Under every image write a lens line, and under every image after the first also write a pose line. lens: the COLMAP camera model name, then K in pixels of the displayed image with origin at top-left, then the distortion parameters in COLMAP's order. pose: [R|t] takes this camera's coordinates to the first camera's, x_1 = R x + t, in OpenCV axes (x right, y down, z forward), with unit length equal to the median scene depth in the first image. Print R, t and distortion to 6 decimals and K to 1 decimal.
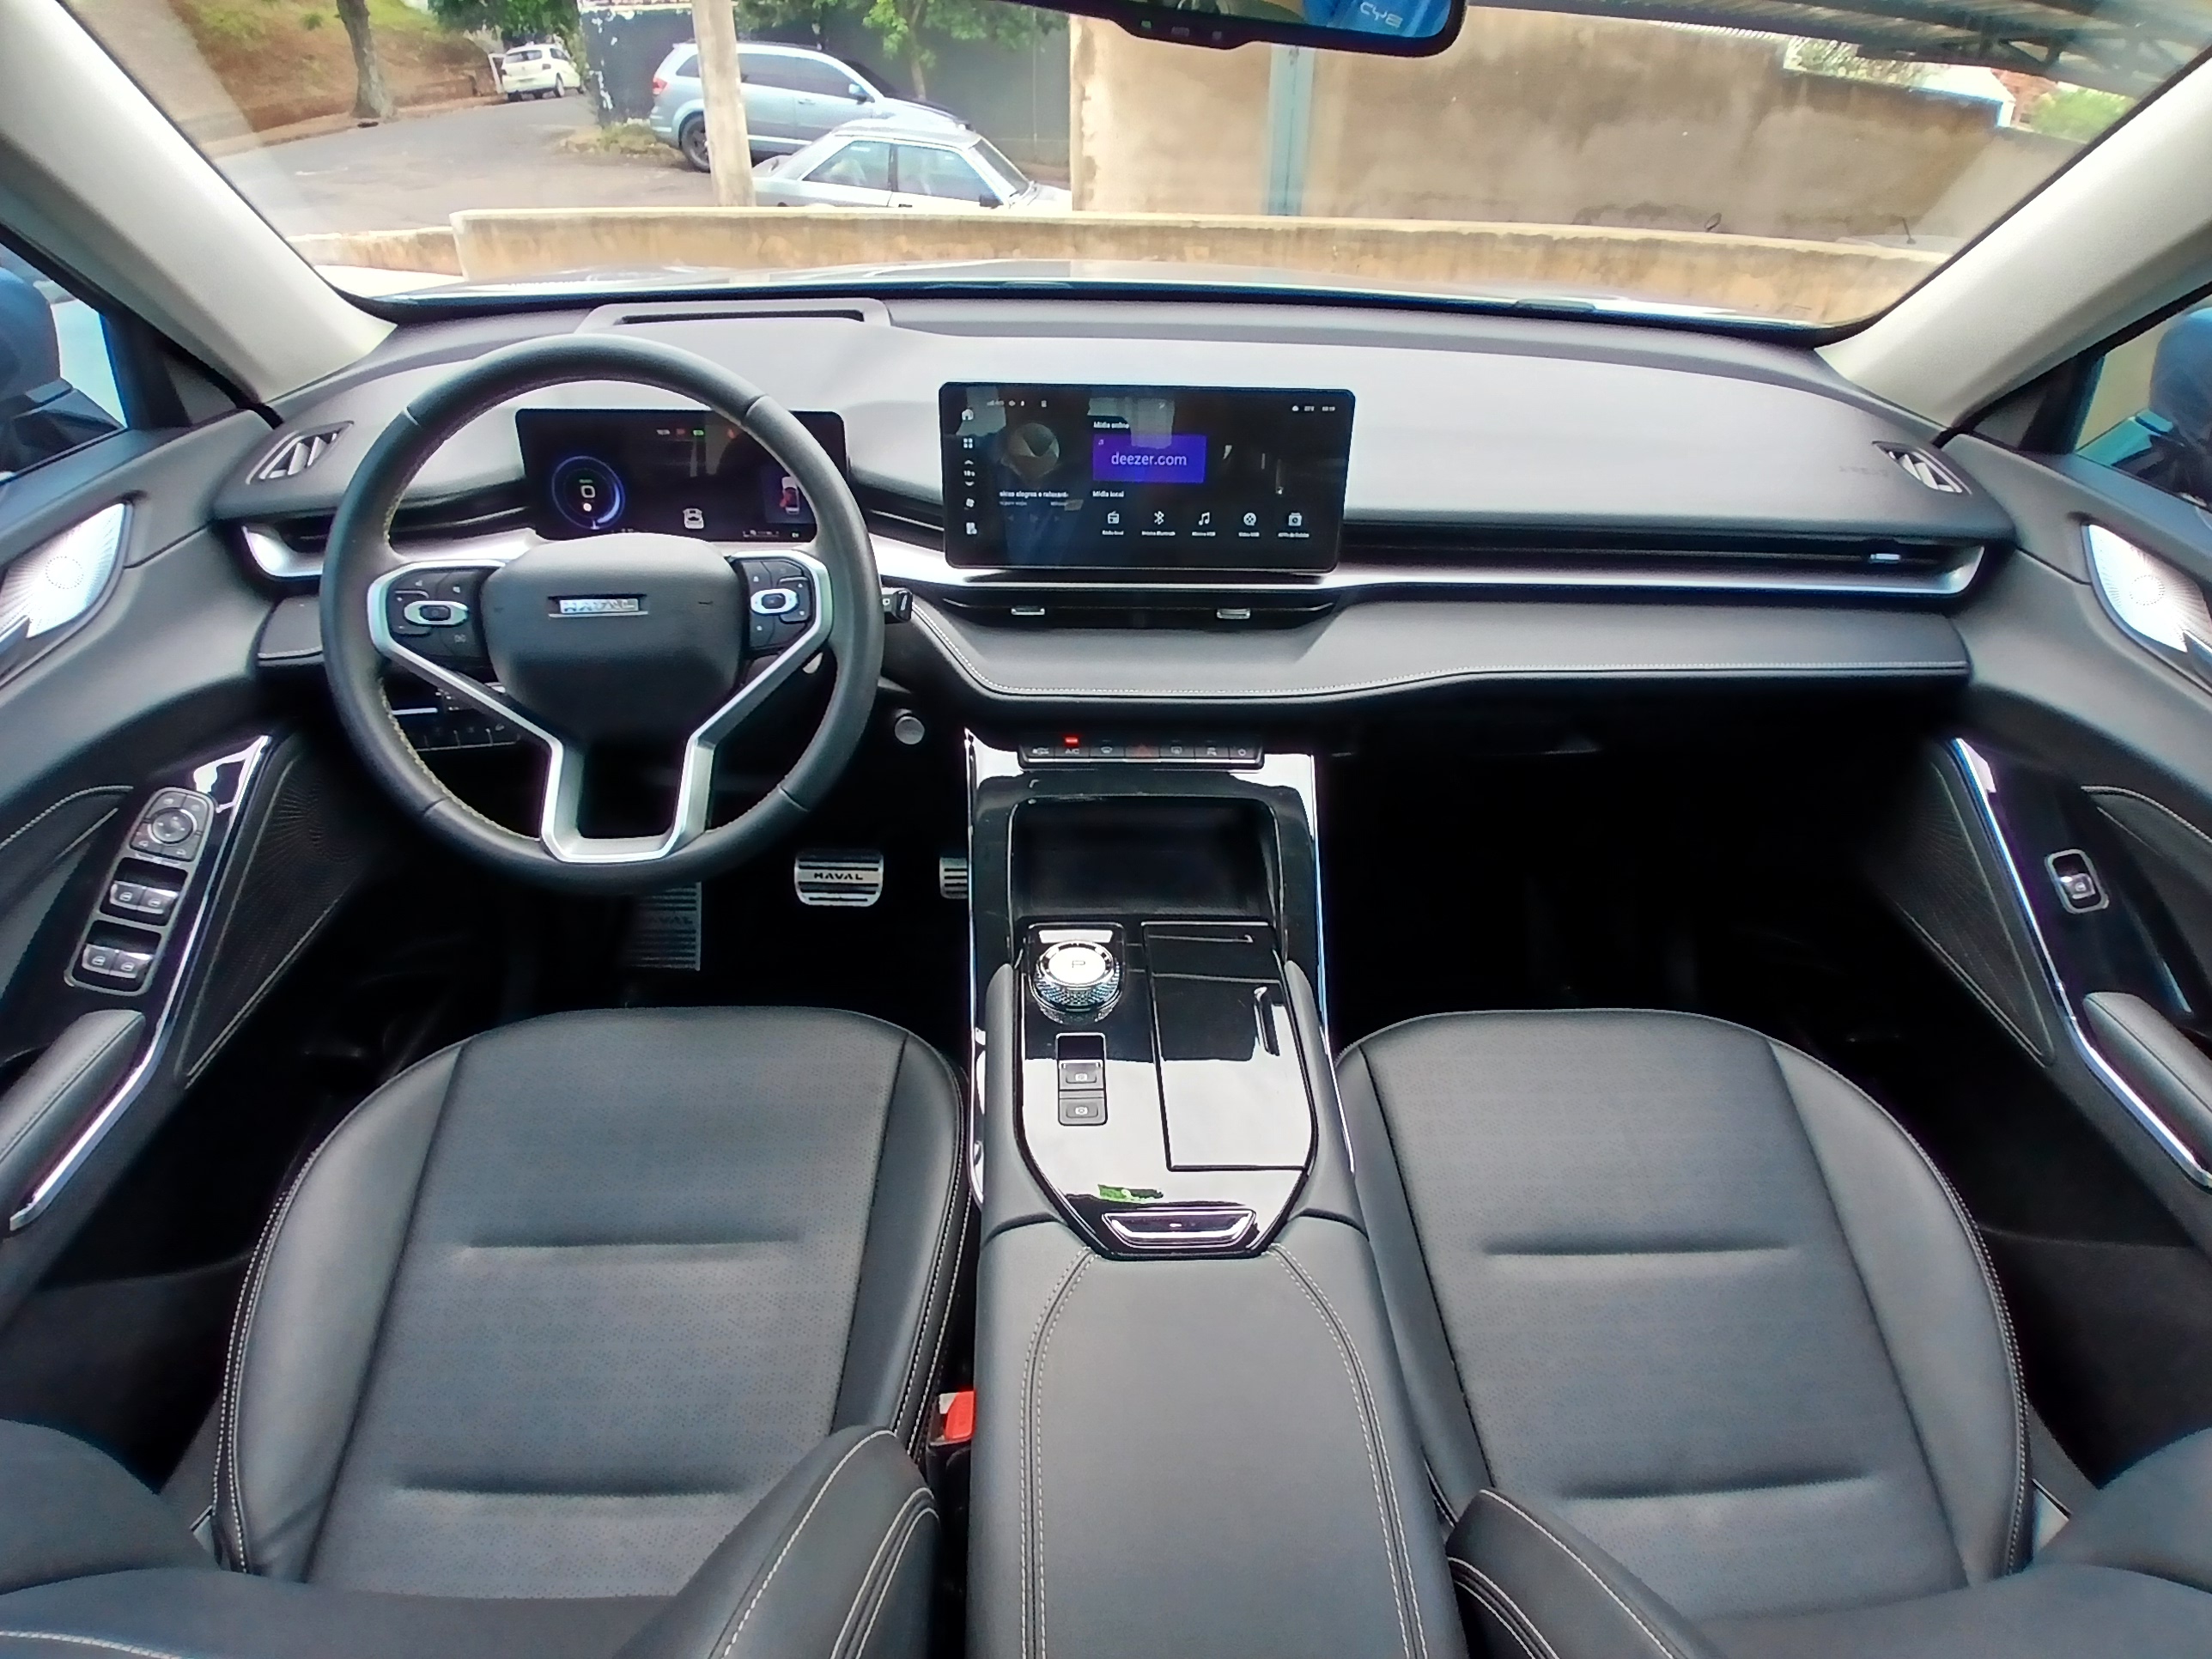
lens RADIAL K [[1111.8, 0, 1102.2], [0, 1111.8, 843.2], [0, 0, 1]] dist [0.011329, -0.055923]
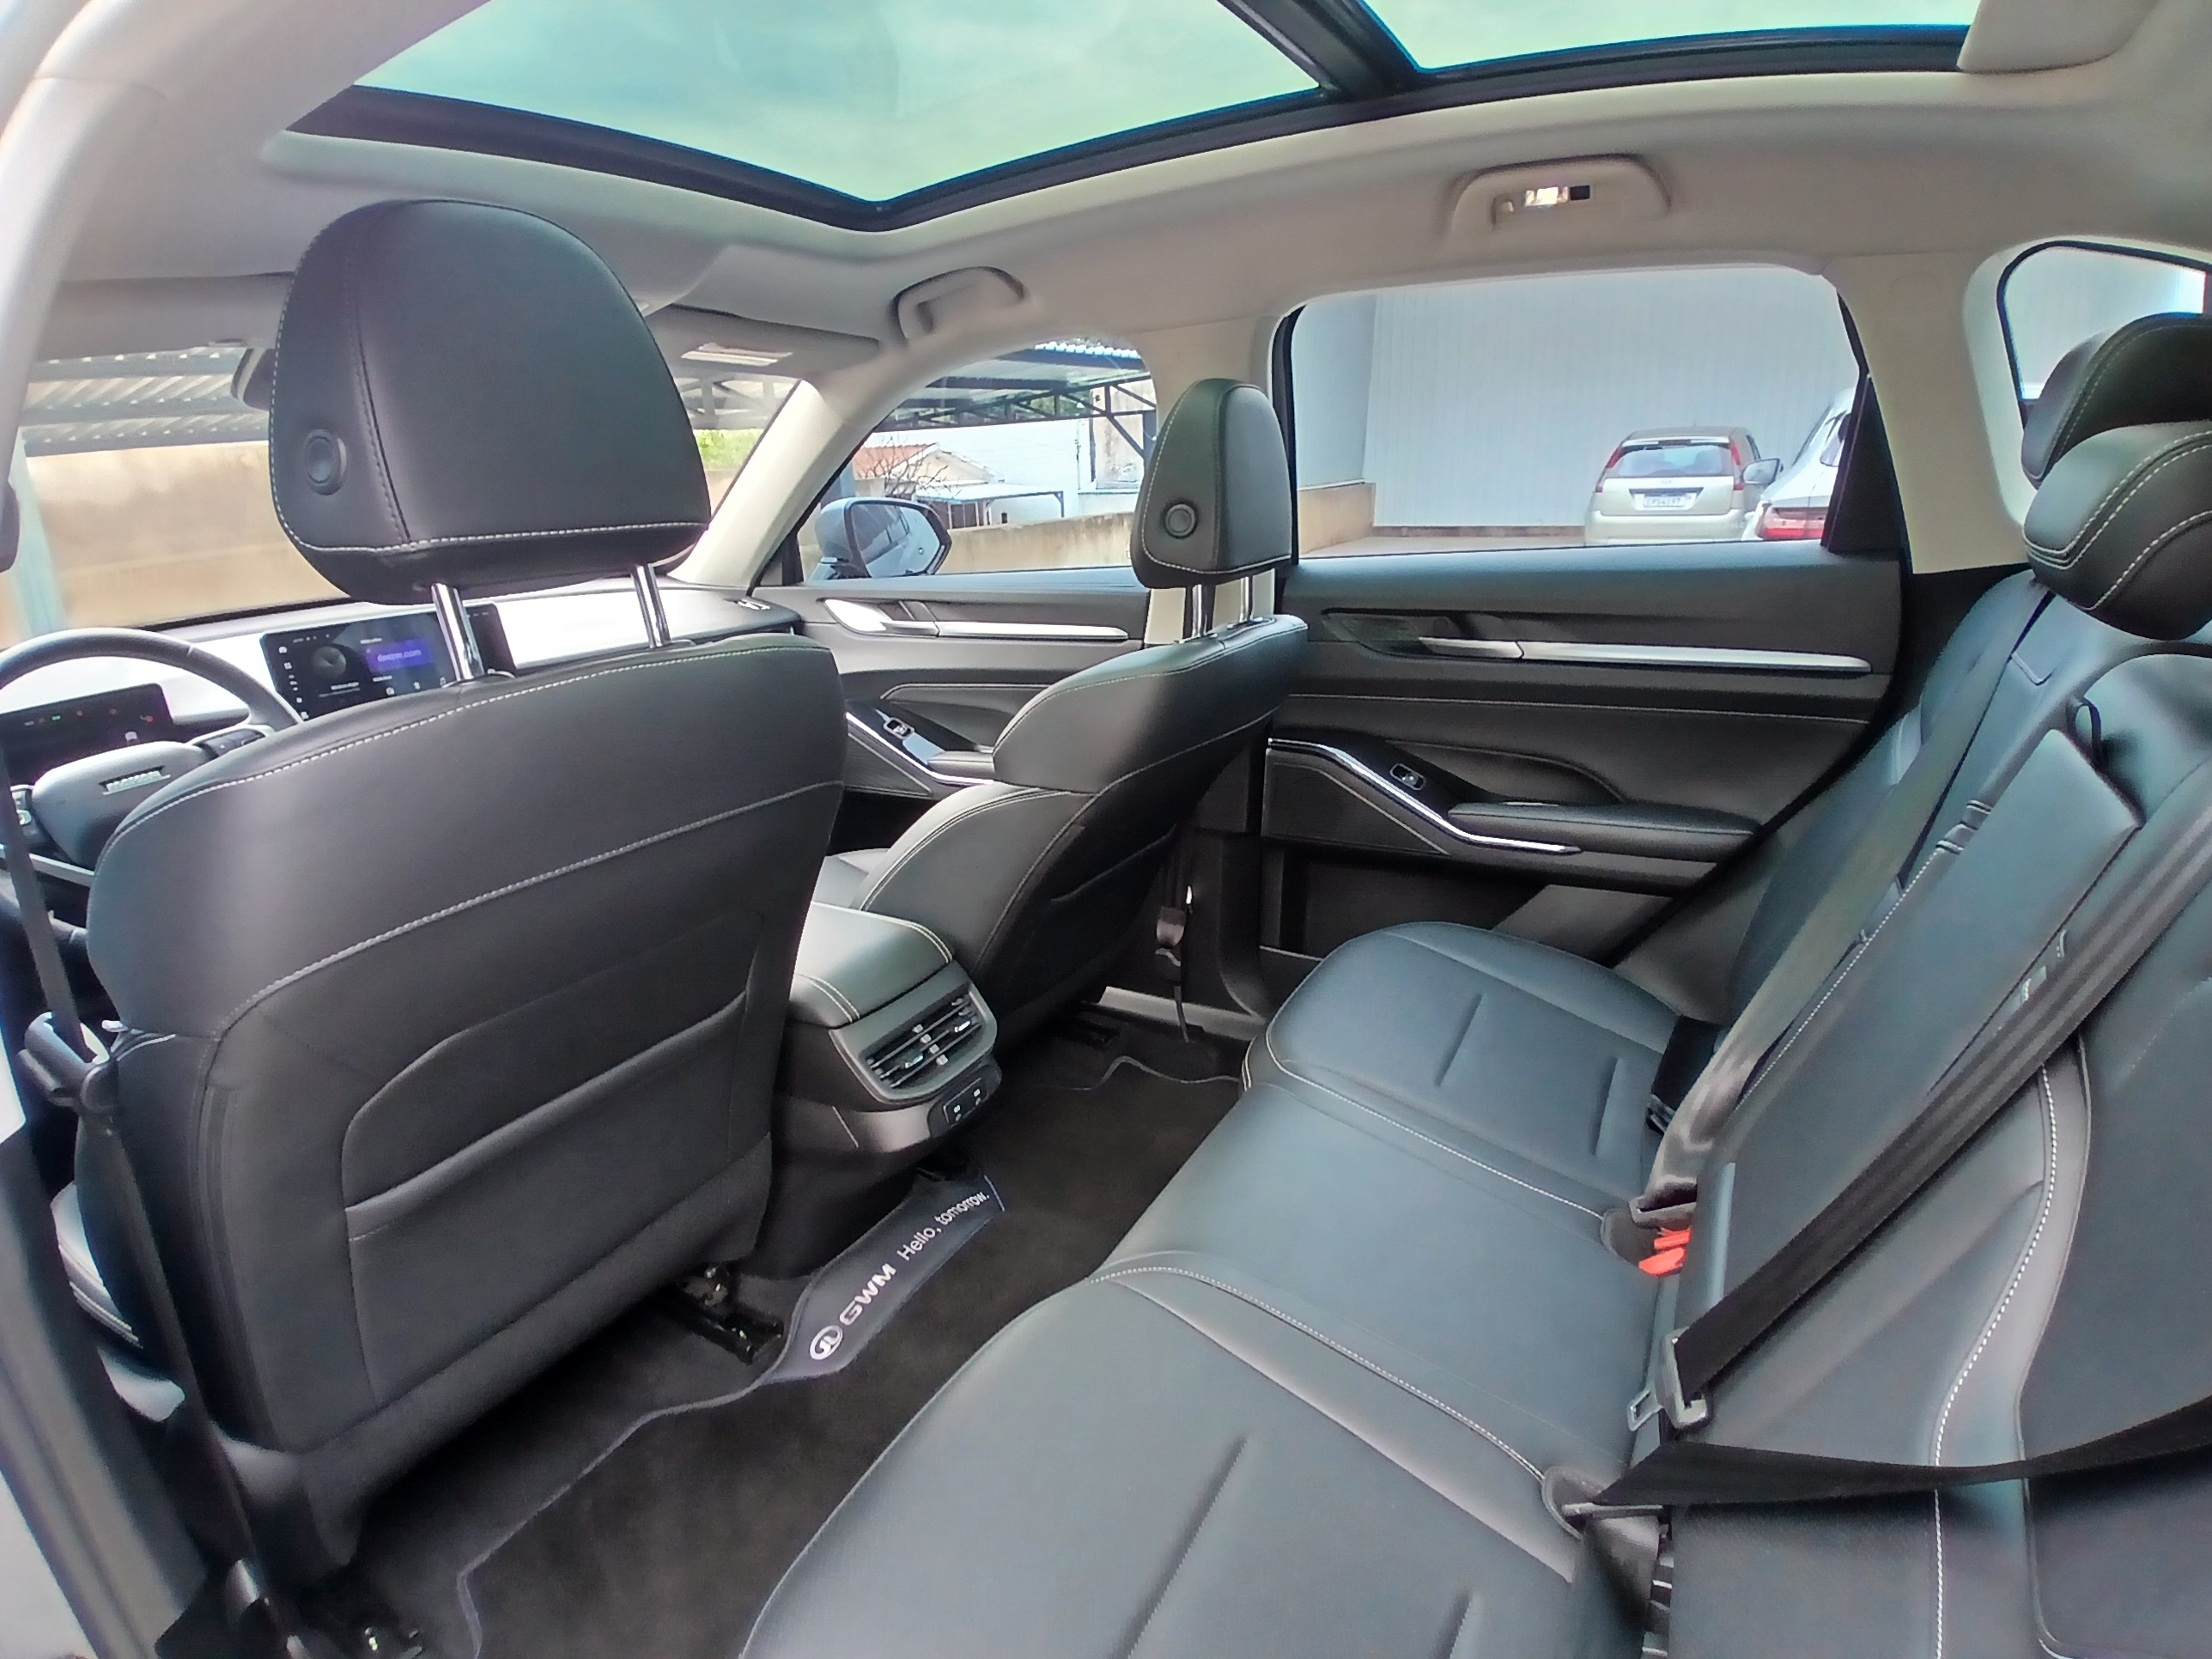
lens RADIAL K [[1111.8, 0, 1102.2], [0, 1111.8, 843.2], [0, 0, 1]] dist [0.011329, -0.055923]
pose [[0.520633, -0.309823, 0.795582, -0.766718], [0.527302, 0.849559, -0.014226, 0.449419], [-0.671487, 0.426918, 0.605679, -0.584351]]
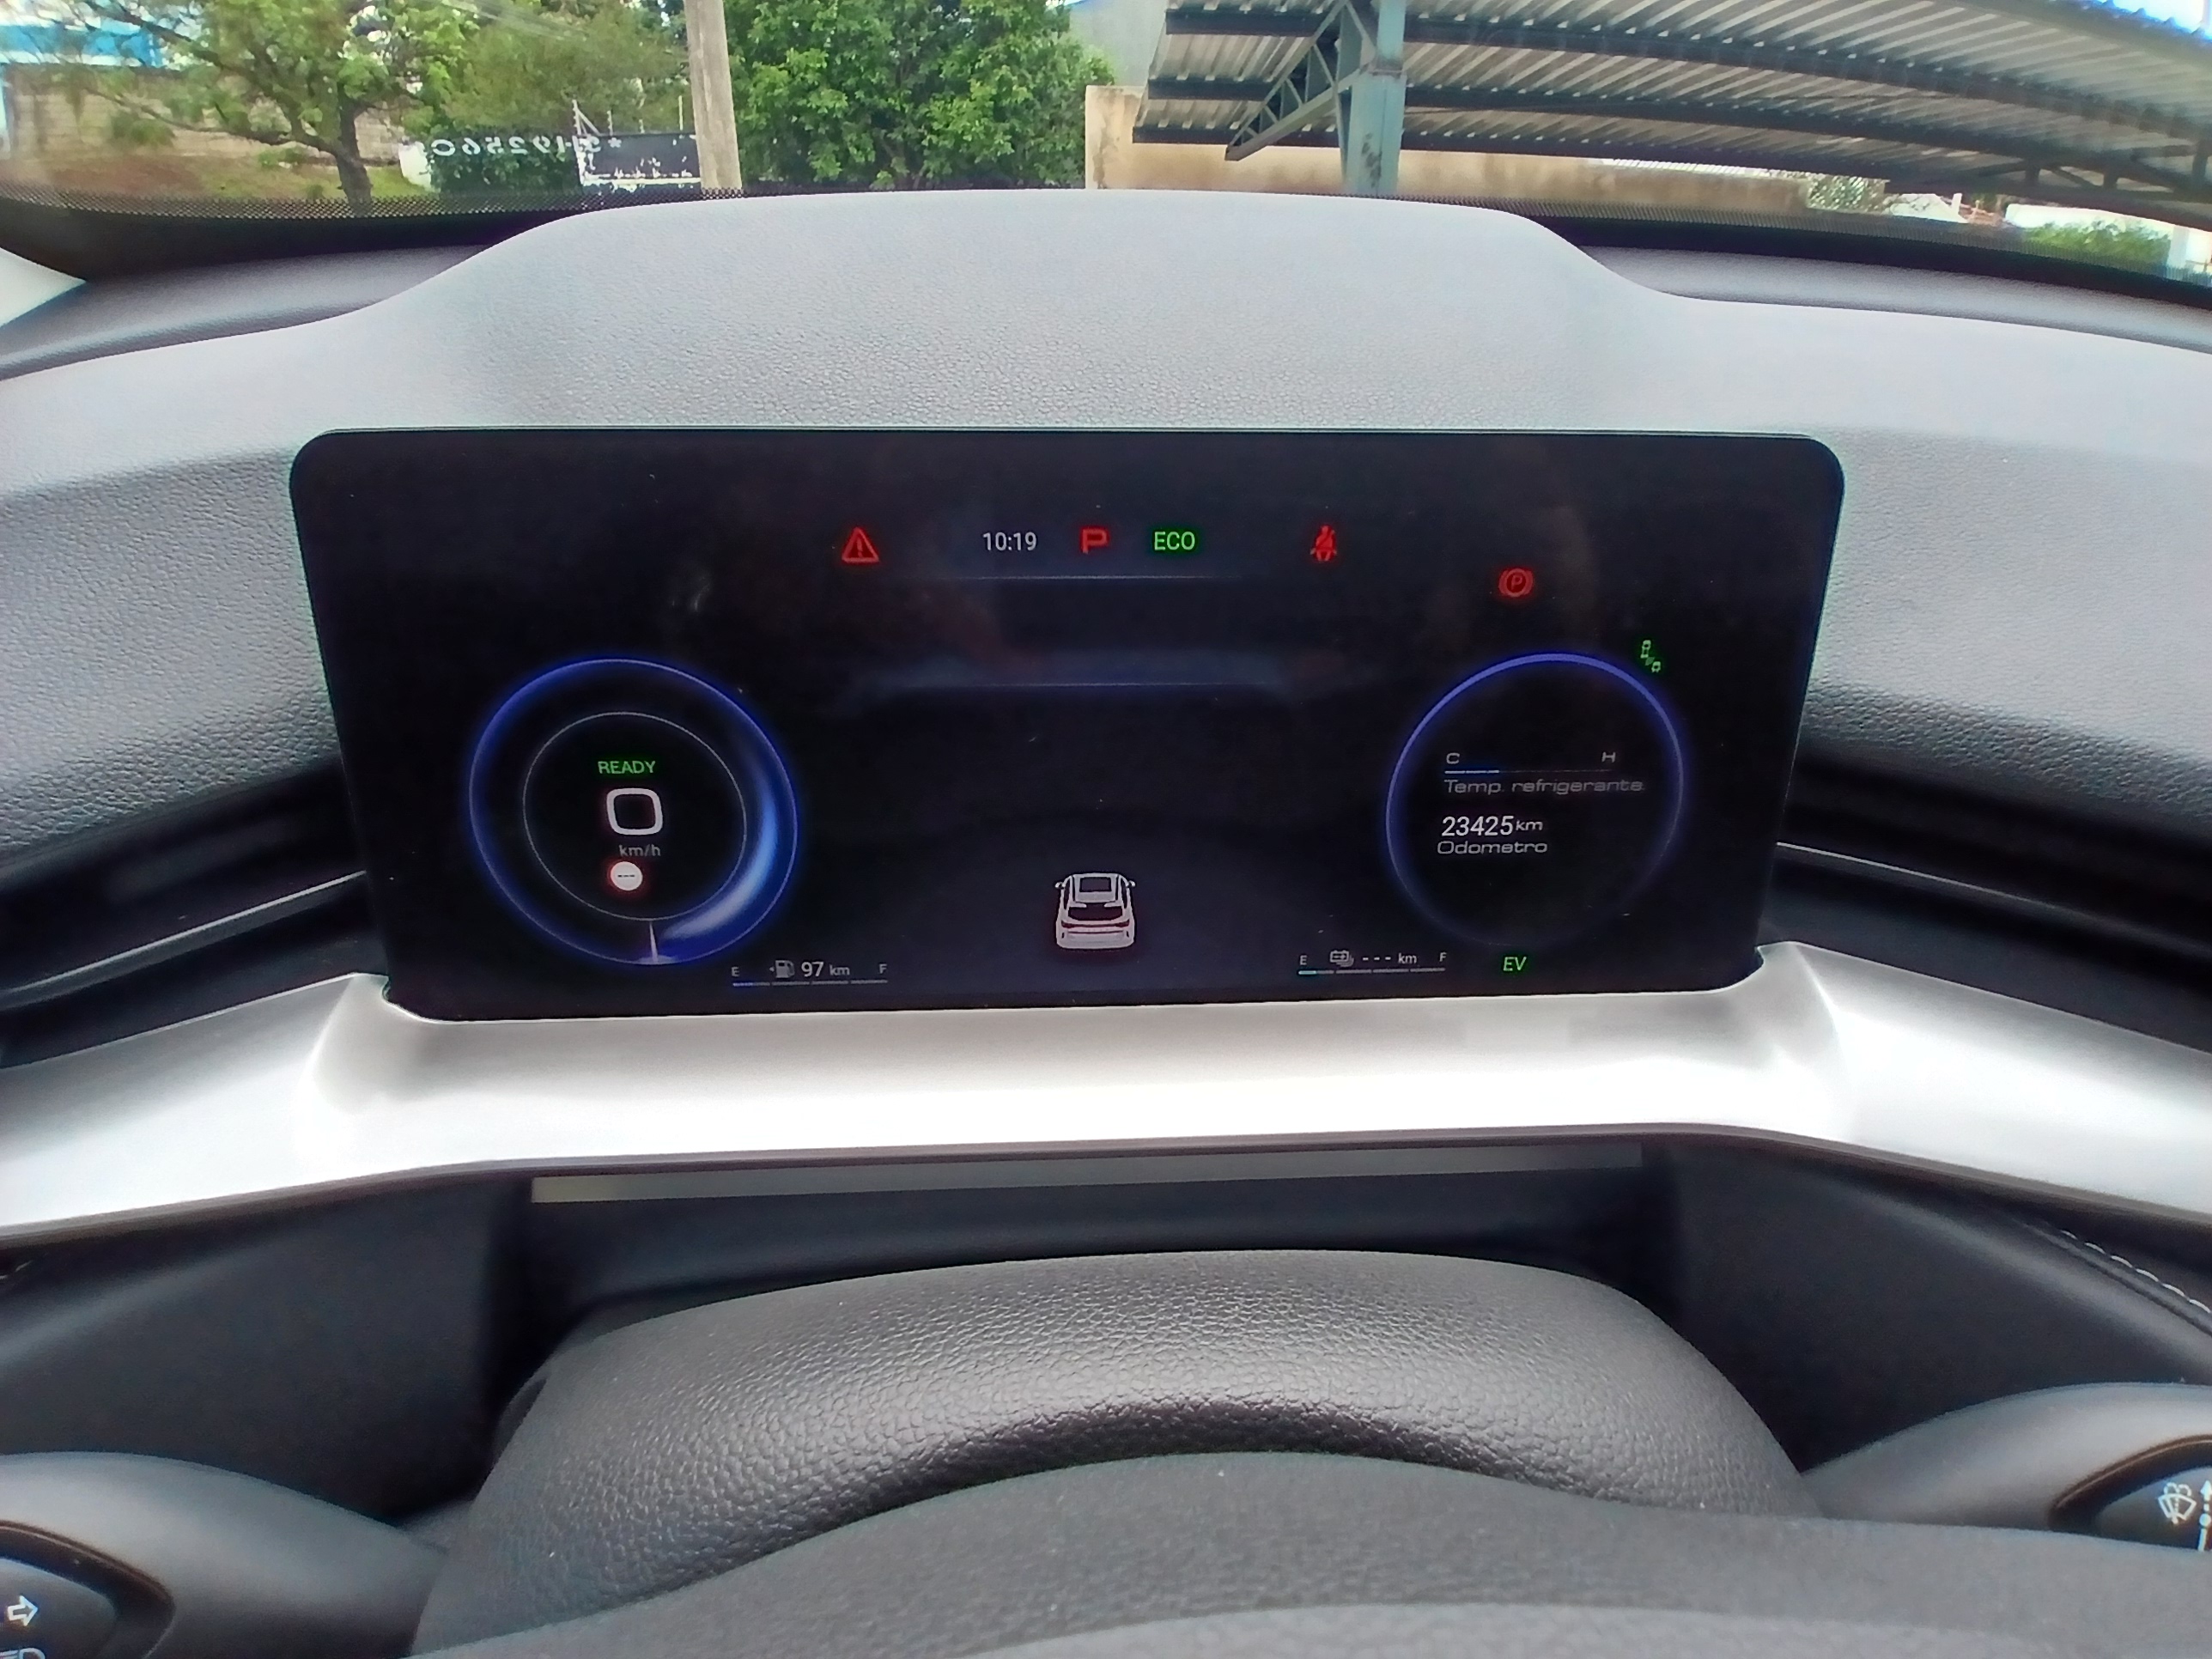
lens RADIAL K [[1111.8, 0, 1102.2], [0, 1111.8, 843.2], [0, 0, 1]] dist [0.011329, -0.055923]
pose [[0.999681, -0.021082, 0.013936, -0.371363], [0.022645, 0.992066, -0.123659, -0.279316], [-0.011219, 0.123935, 0.992227, 0.776021]]
